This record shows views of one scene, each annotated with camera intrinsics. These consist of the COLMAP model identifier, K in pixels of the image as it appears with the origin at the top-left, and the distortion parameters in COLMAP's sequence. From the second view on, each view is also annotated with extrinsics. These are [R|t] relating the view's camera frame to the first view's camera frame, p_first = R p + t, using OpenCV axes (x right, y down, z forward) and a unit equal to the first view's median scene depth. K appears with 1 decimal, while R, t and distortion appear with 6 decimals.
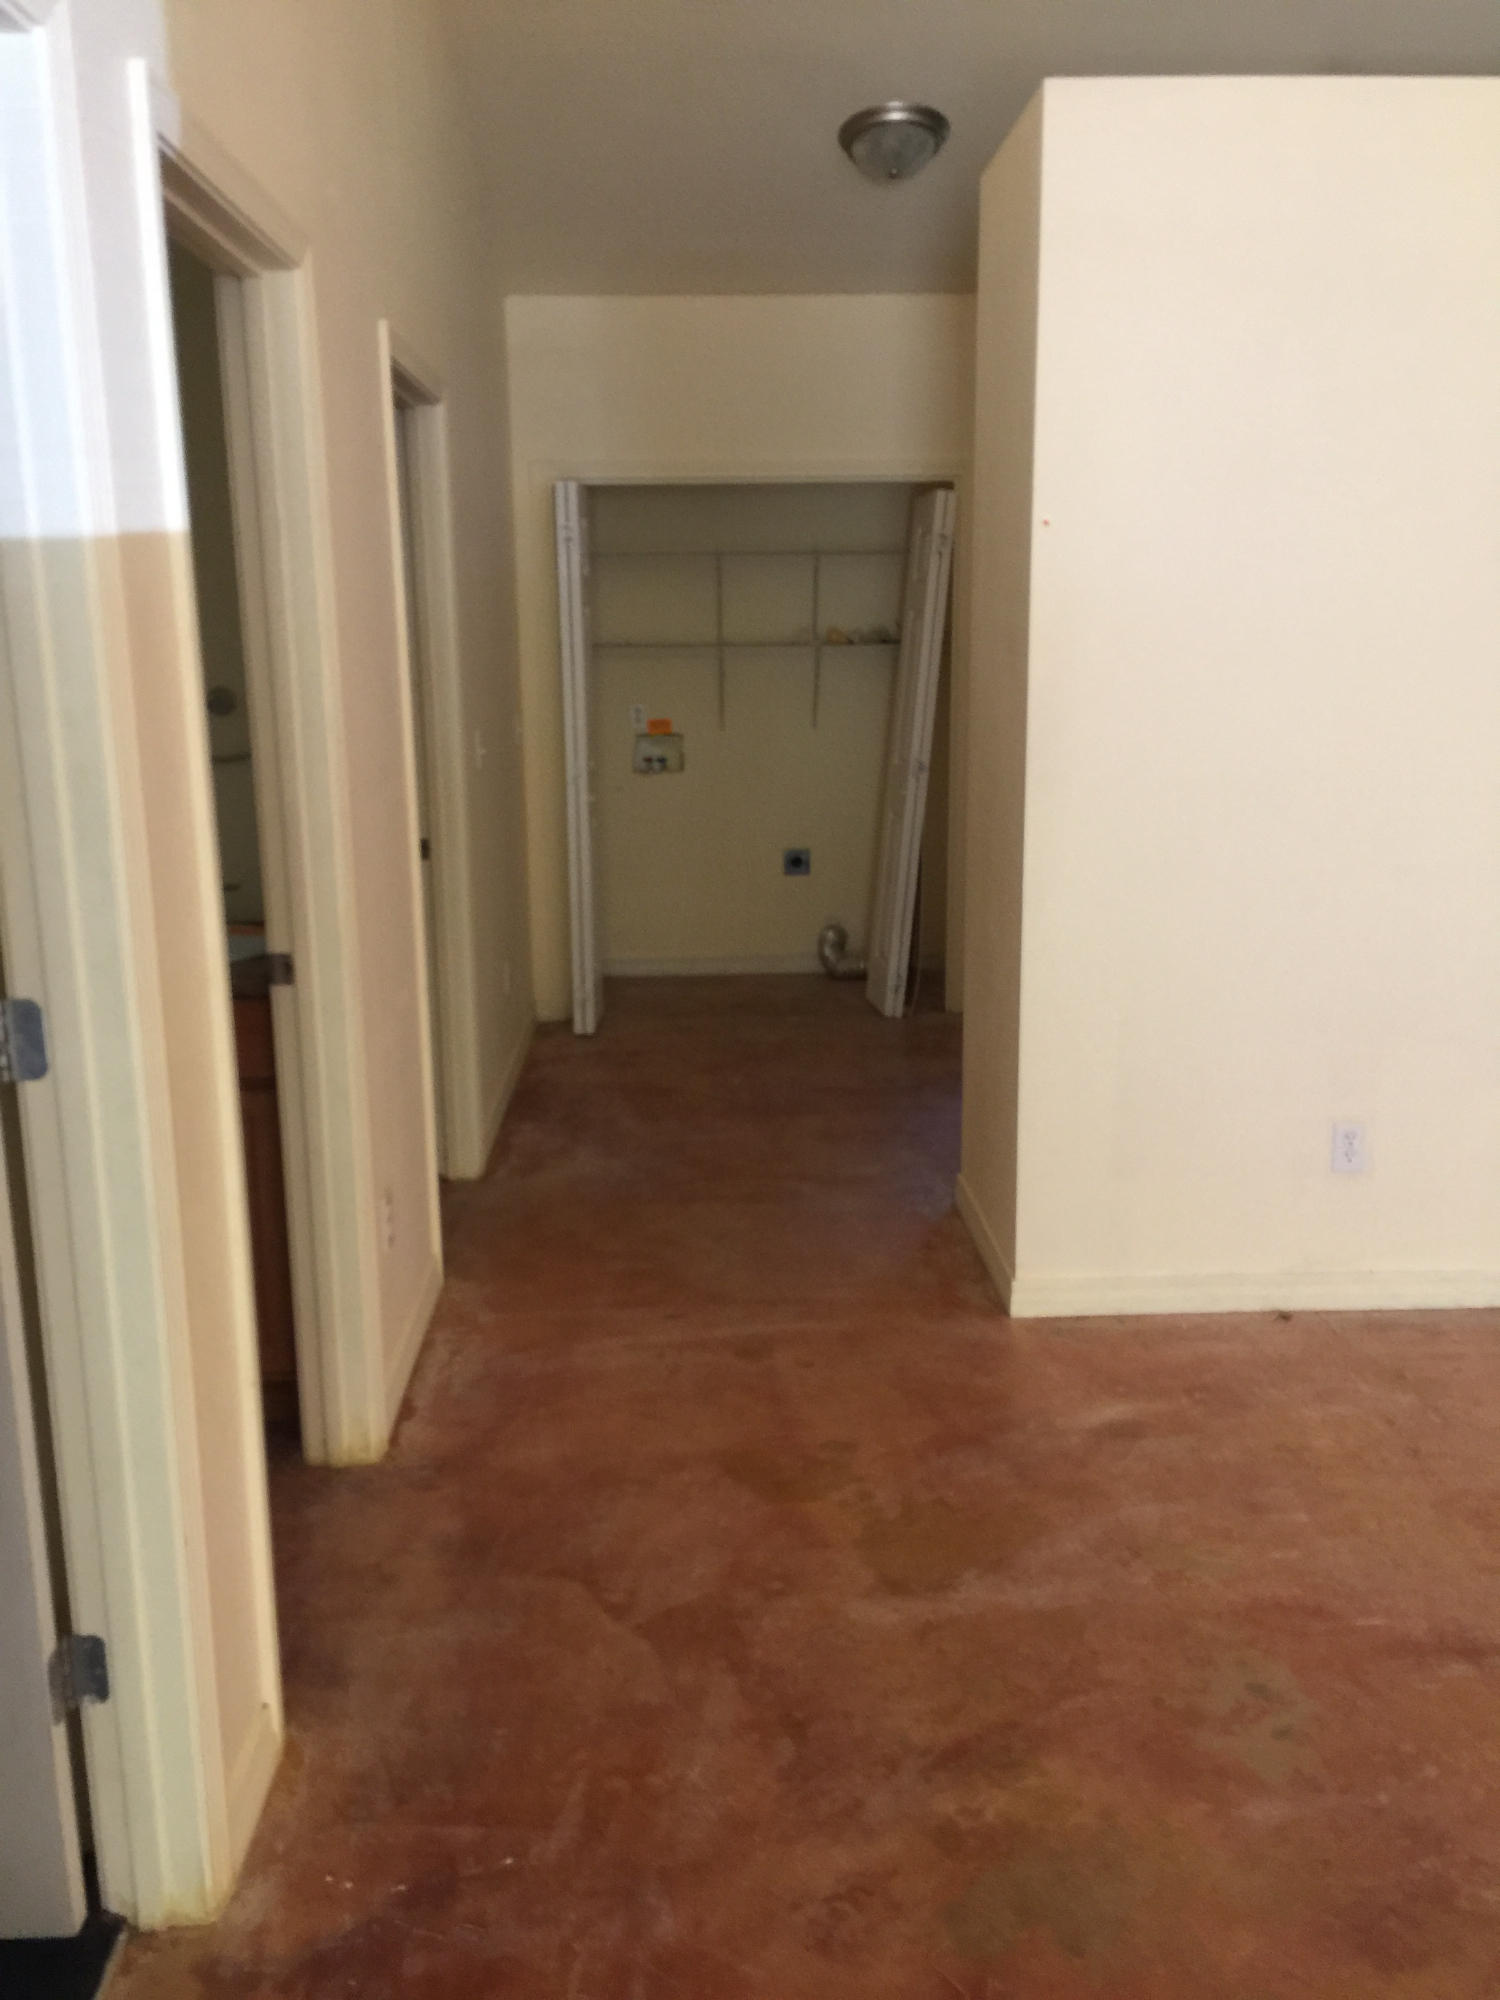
lens RADIAL K [[1721.9, 0, 760.8], [0, 1721.9, 1001.0], [0, 0, 1]] dist [0.097631, -0.151314]
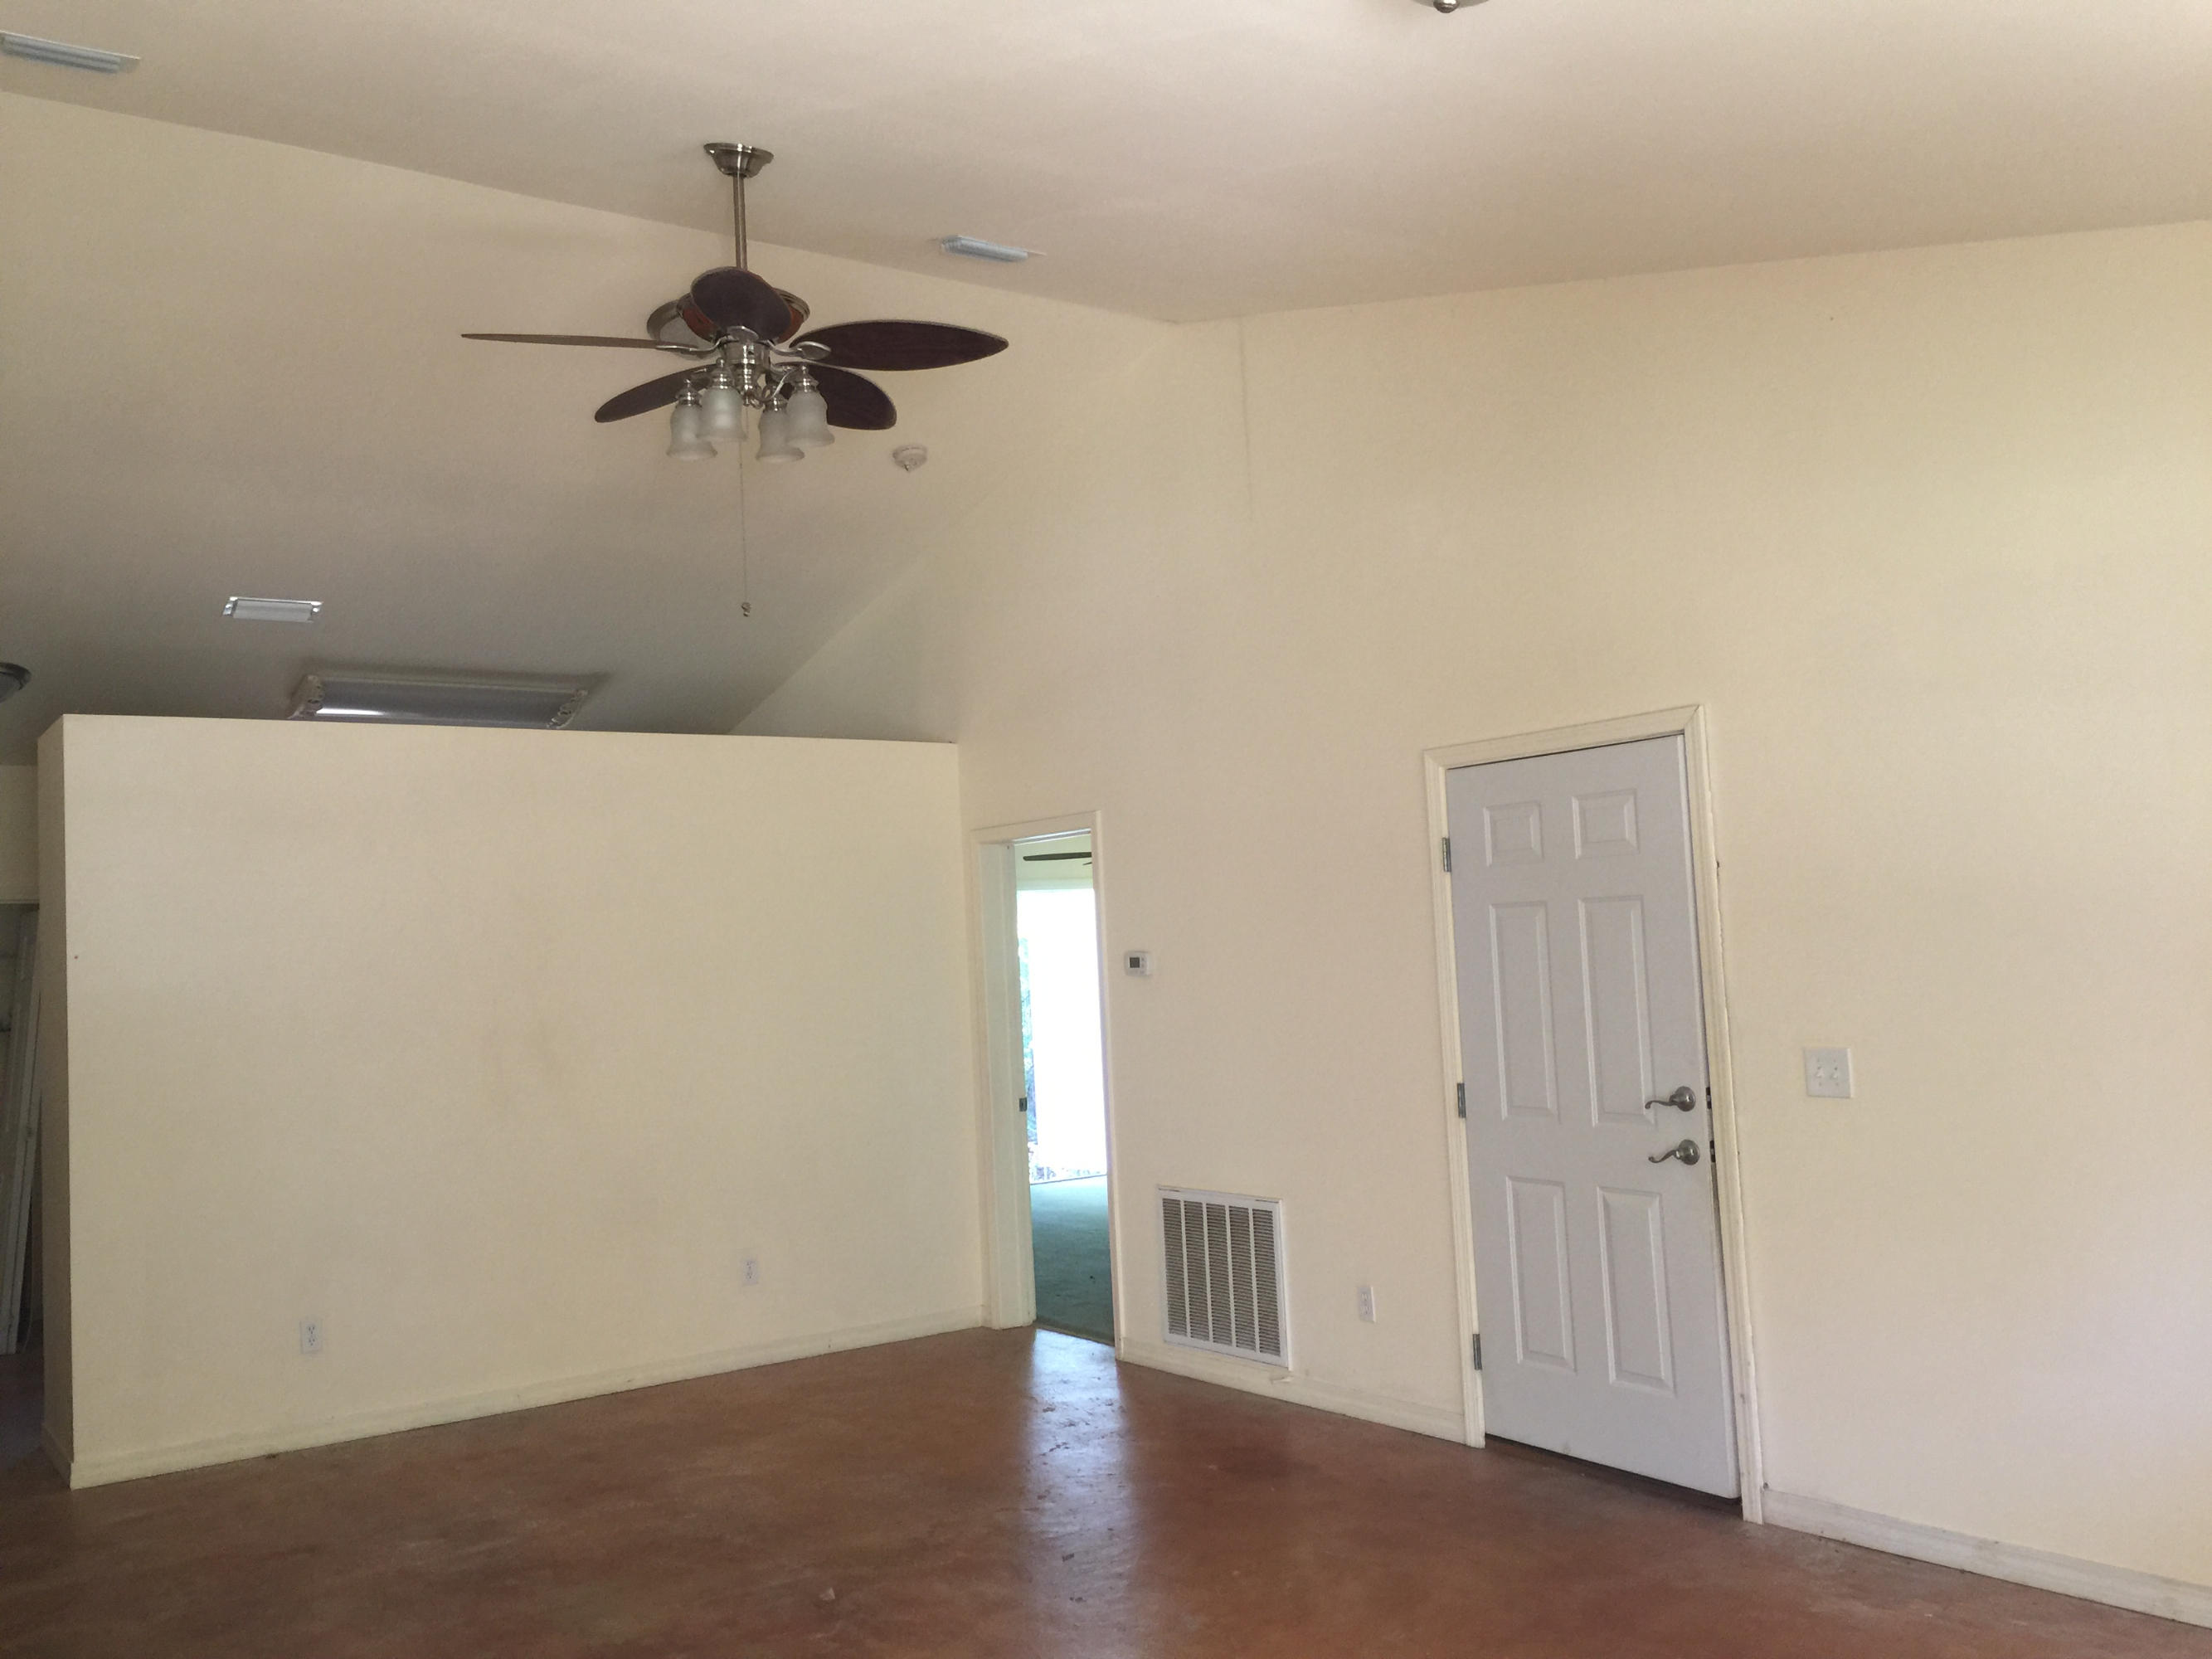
lens RADIAL K [[1904.6, 0, 1092.6], [0, 1904.6, 823.4], [0, 0, 1]] dist [0.097631, -0.151314]
pose [[0.846384, 0.006854, 0.532529, 0.001963], [0.149750, 0.956512, -0.250318, 0.107211], [-0.511086, 0.291611, 0.808550, -0.527122]]
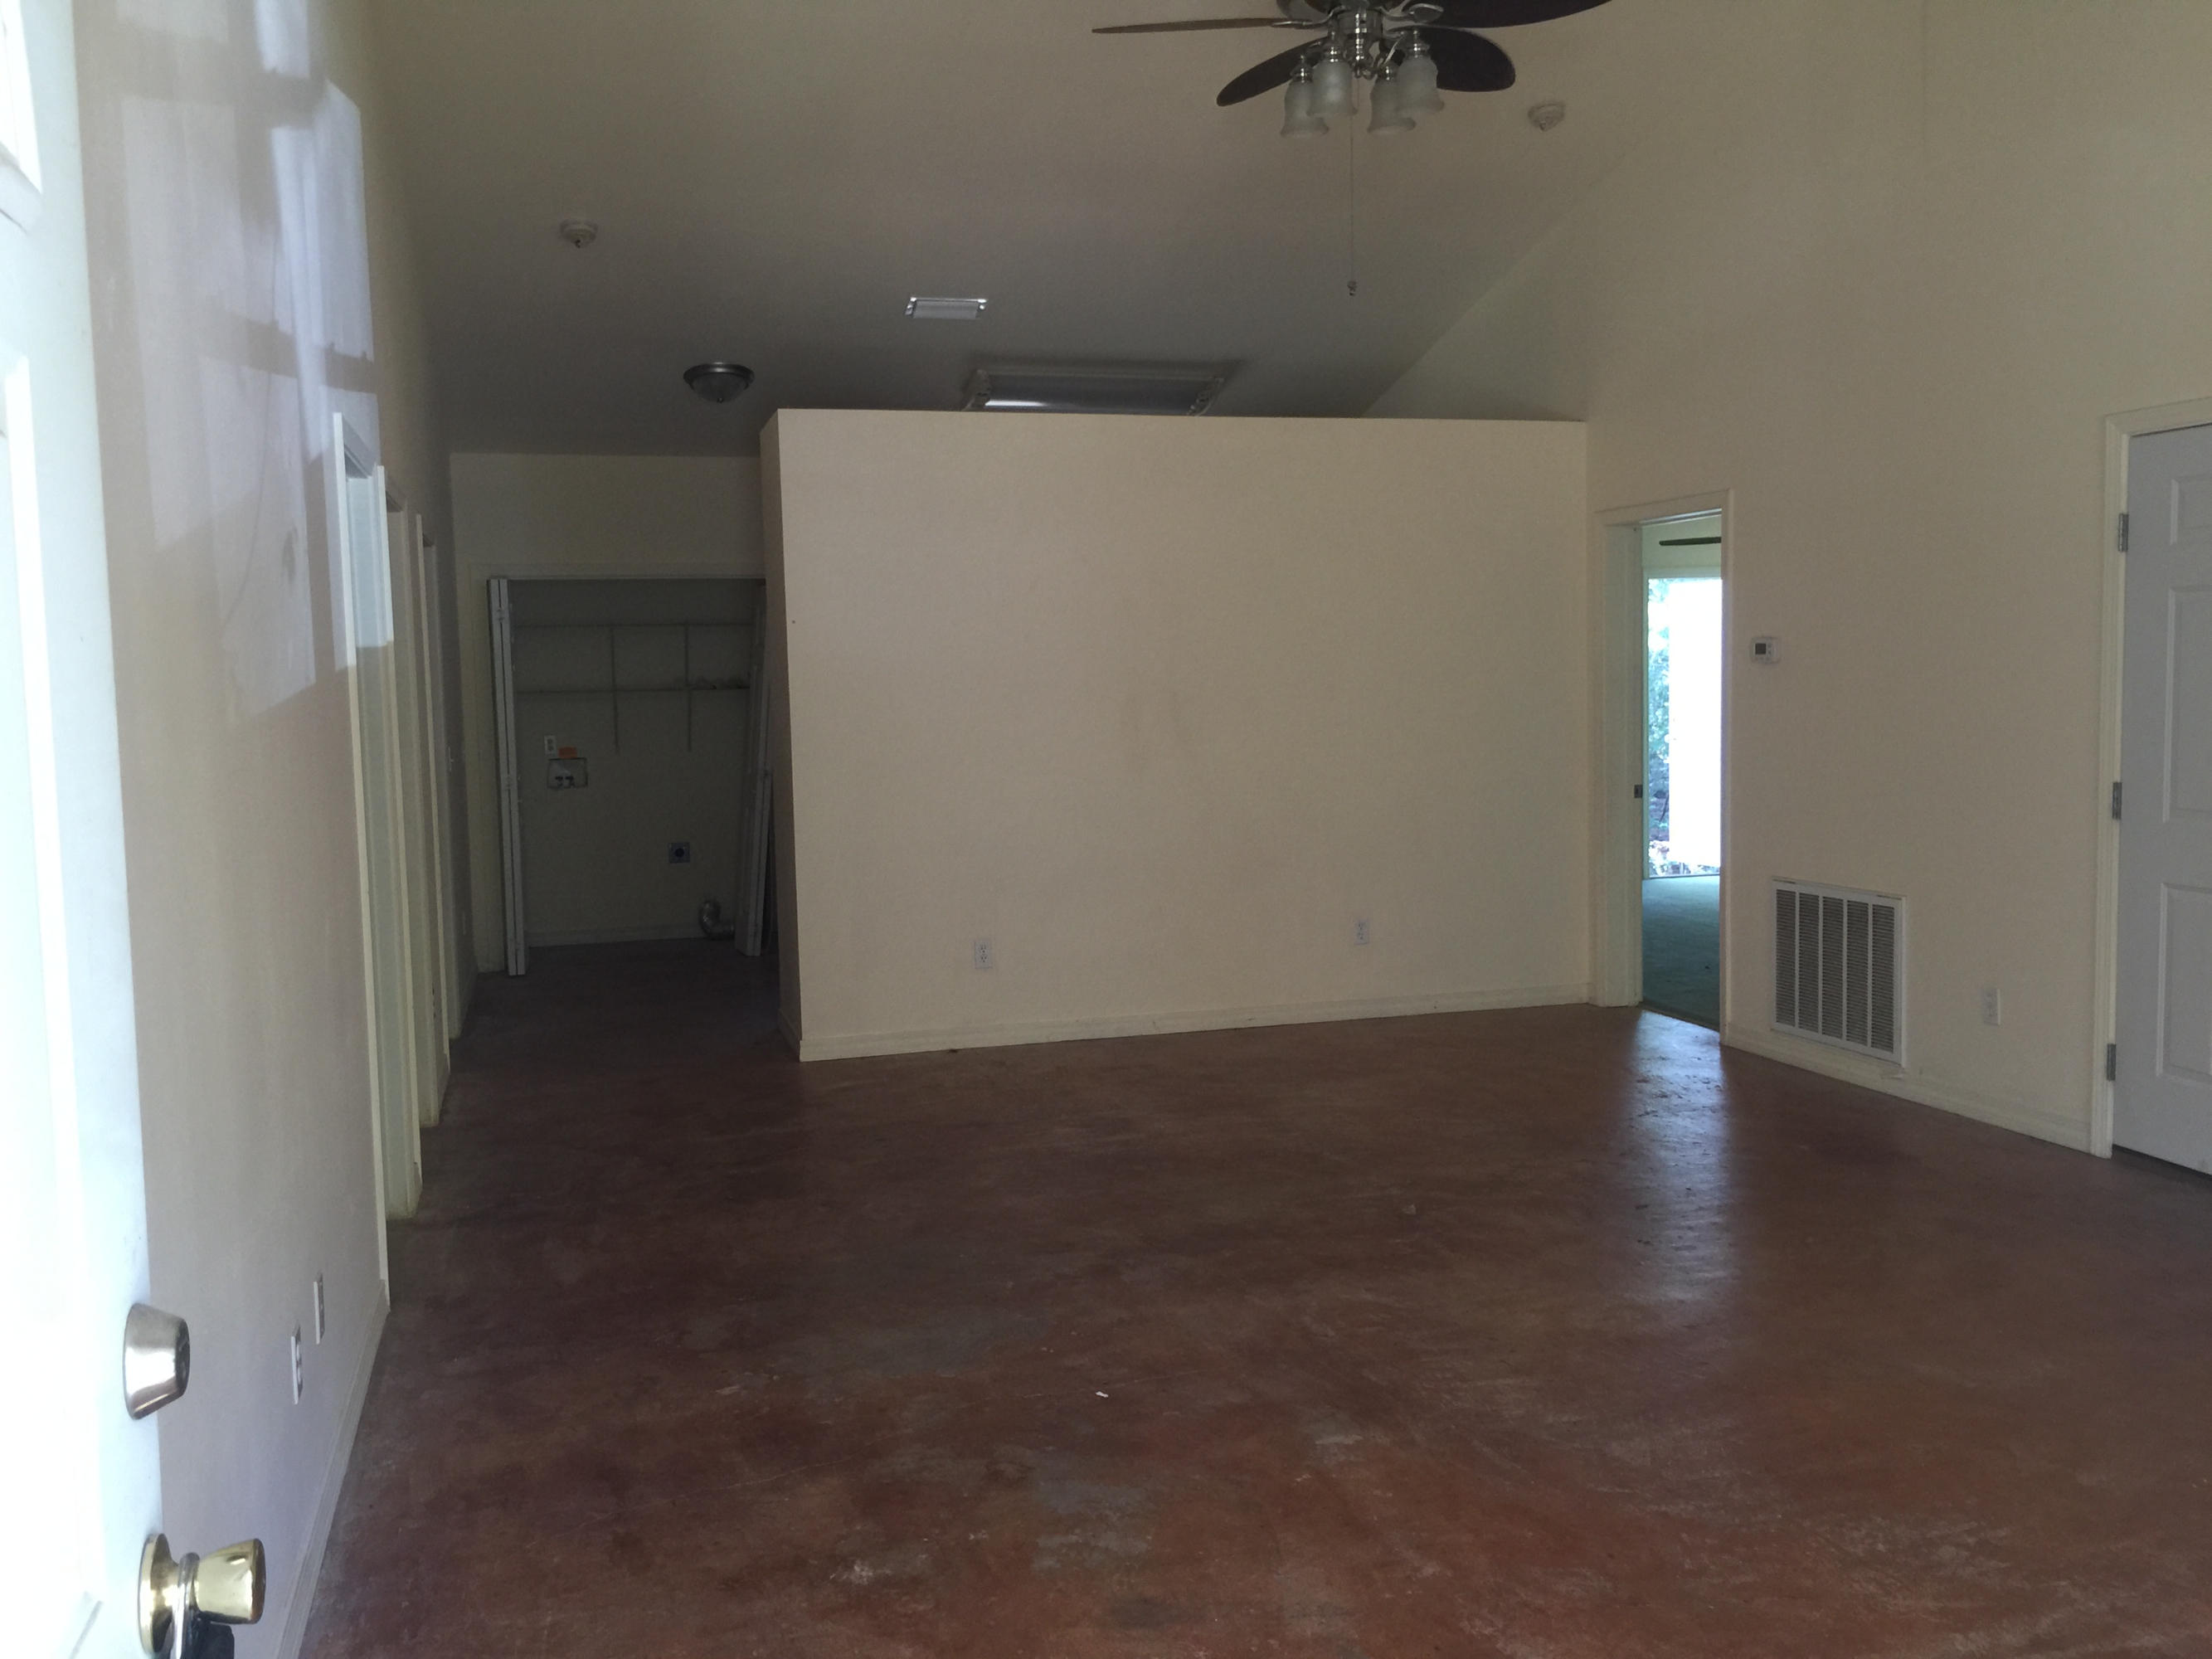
lens RADIAL K [[1904.6, 0, 1092.6], [0, 1904.6, 823.4], [0, 0, 1]] dist [0.097631, -0.151314]
pose [[0.974736, -0.029629, 0.221385, 0.006855], [0.059550, 0.989759, -0.129731, 0.124848], [-0.215274, 0.139637, 0.966519, -0.566883]]
